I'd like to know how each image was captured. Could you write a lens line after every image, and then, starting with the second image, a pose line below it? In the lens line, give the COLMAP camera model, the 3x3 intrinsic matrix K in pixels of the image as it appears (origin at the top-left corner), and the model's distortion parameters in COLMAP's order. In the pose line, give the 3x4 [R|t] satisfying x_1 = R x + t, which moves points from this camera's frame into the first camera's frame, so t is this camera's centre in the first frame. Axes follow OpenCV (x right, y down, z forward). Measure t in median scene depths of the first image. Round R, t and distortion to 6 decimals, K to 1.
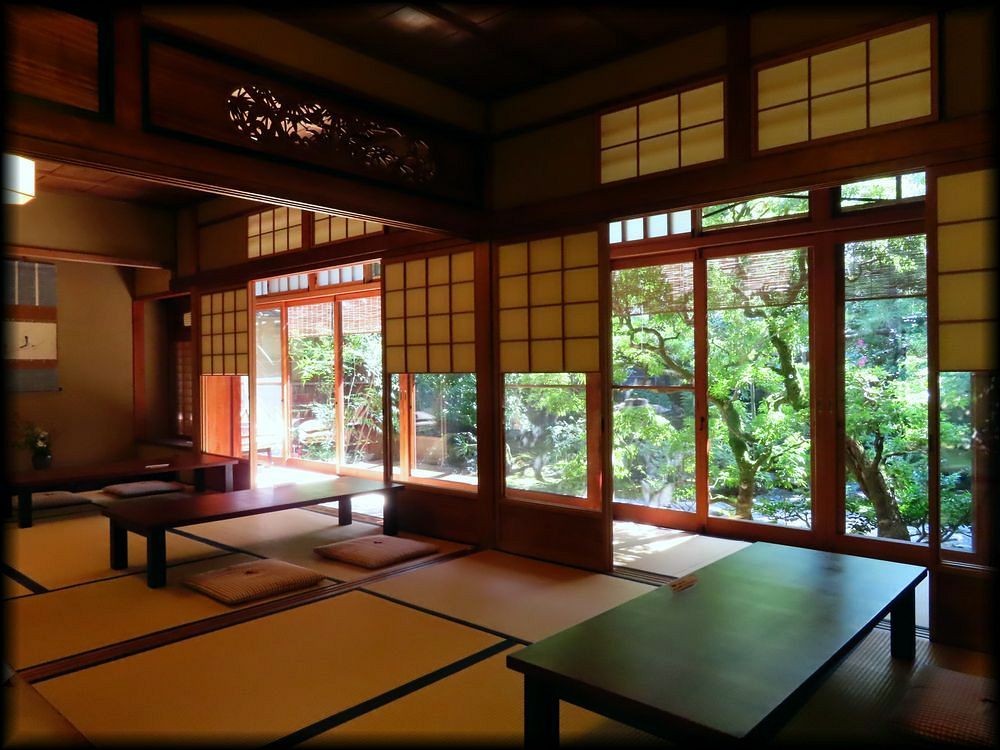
lens RADIAL K [[708.3, 0, 499.9], [0, 708.3, 371.8], [0, 0, 1]] dist [-0.008674, 0.000268]
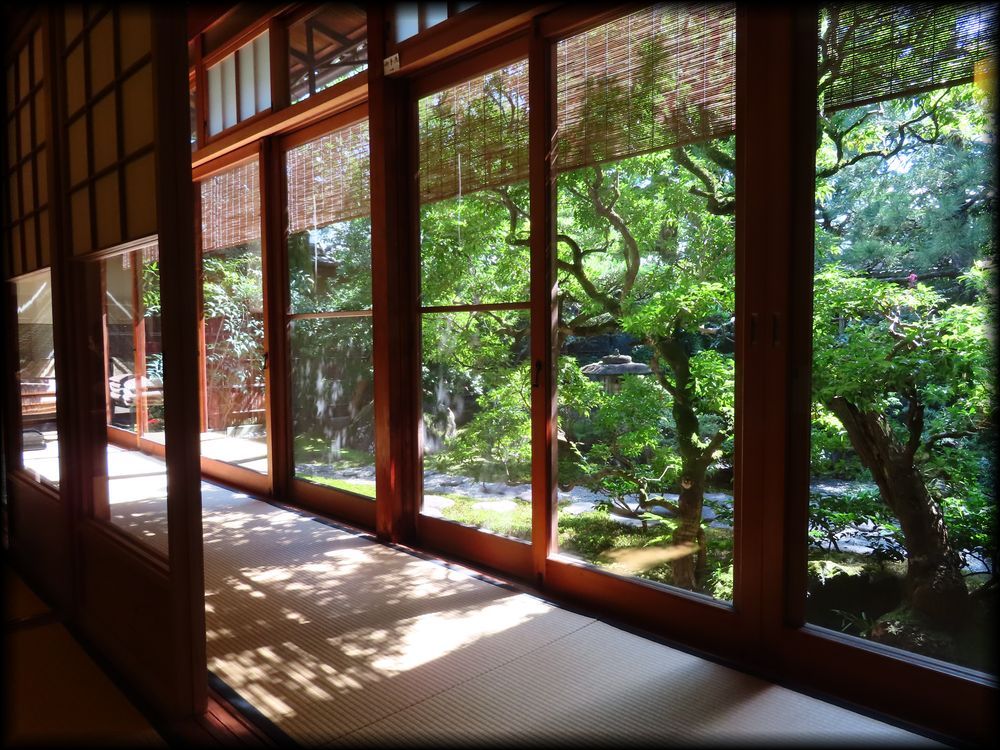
lens RADIAL K [[708.3, 0, 499.6], [0, 708.3, 379.6], [0, 0, 1]] dist [-0.008674, 0.000268]
pose [[0.997656, 0.003733, -0.068332, 0.418030], [0.000261, 0.998297, 0.058338, 0.066661], [0.068434, -0.058219, 0.995956, 0.719397]]
